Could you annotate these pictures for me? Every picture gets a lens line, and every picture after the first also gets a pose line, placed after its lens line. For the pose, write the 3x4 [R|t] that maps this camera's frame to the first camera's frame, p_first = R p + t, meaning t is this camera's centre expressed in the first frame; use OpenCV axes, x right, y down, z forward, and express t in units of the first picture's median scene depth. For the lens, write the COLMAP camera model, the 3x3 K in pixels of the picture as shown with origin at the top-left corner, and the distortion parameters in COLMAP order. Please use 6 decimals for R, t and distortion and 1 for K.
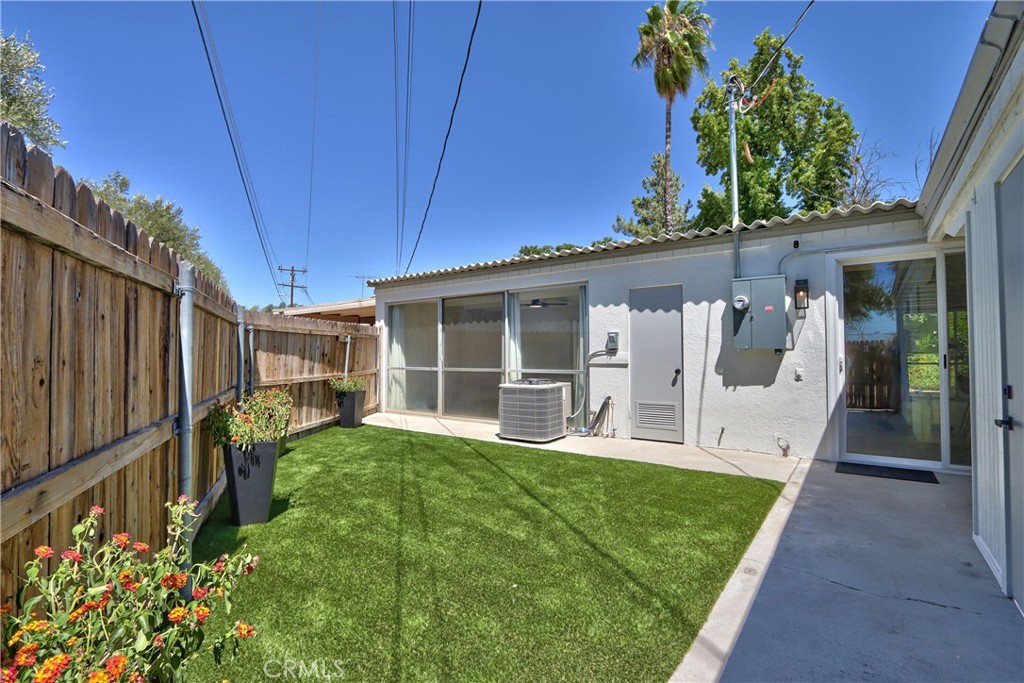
lens RADIAL K [[584.6, 0, 512.0], [0, 584.6, 341.5], [0, 0, 1]] dist [0.005256, -0.000123]
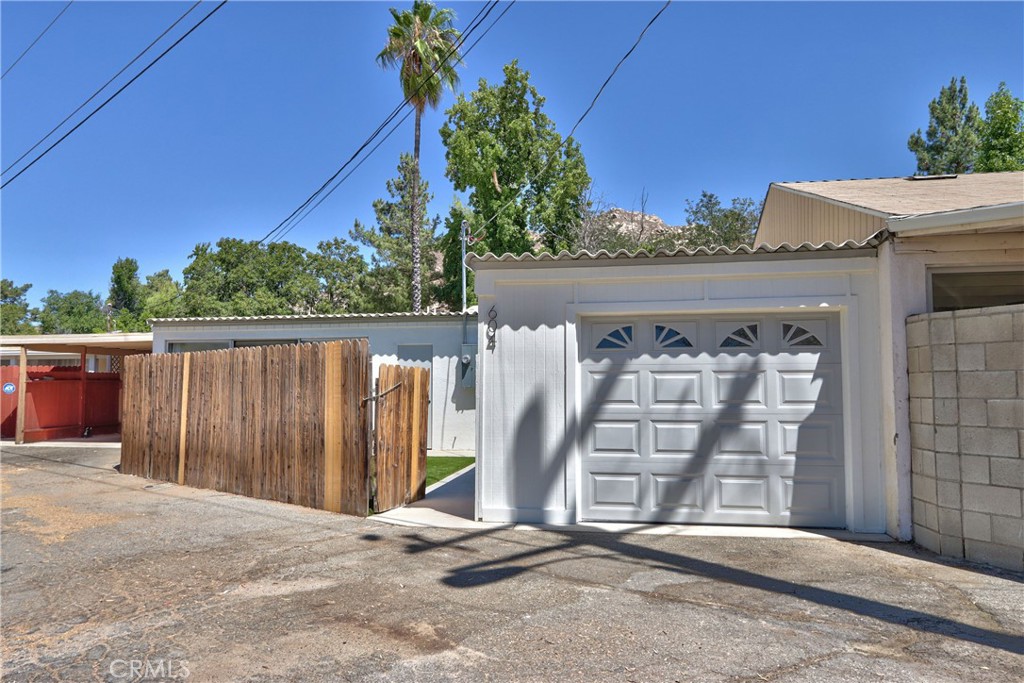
lens RADIAL K [[755.3, 0, 512.0], [0, 755.3, 341.5], [0, 0, 1]] dist [0.002631, 0.000487]
pose [[0.922792, 0.024320, 0.384529, -0.056229], [-0.011114, 0.999271, -0.036529, -0.006744], [-0.385137, 0.029435, 0.922390, -0.183123]]
